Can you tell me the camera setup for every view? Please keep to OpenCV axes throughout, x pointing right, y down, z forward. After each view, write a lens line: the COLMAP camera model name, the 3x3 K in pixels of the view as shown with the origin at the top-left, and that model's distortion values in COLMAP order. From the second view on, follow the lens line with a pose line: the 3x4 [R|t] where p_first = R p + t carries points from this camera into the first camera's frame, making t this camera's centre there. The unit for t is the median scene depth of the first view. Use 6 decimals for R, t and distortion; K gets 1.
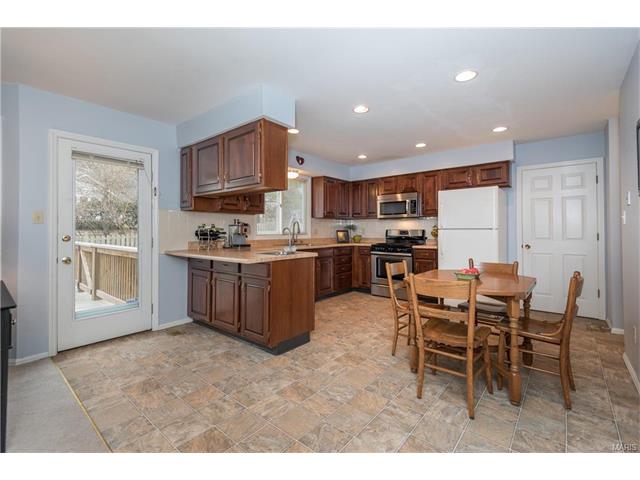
lens RADIAL K [[301.5, 0, 321.6], [0, 301.5, 224.9], [0, 0, 1]] dist [0.012864, -0.000792]
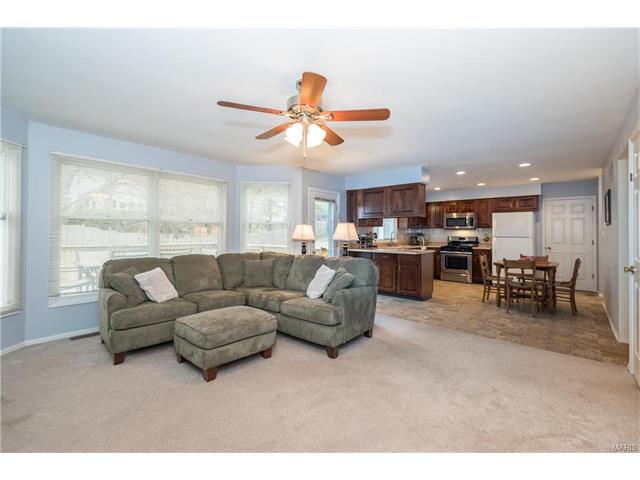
lens RADIAL K [[293.8, 0, 312.2], [0, 293.8, 231.4], [0, 0, 1]] dist [-0.010337, -0.000569]
pose [[0.998554, 0.006323, -0.053391, -0.468794], [-0.005609, 0.999893, 0.013517, -0.030224], [0.053470, -0.013198, 0.998482, -0.581296]]
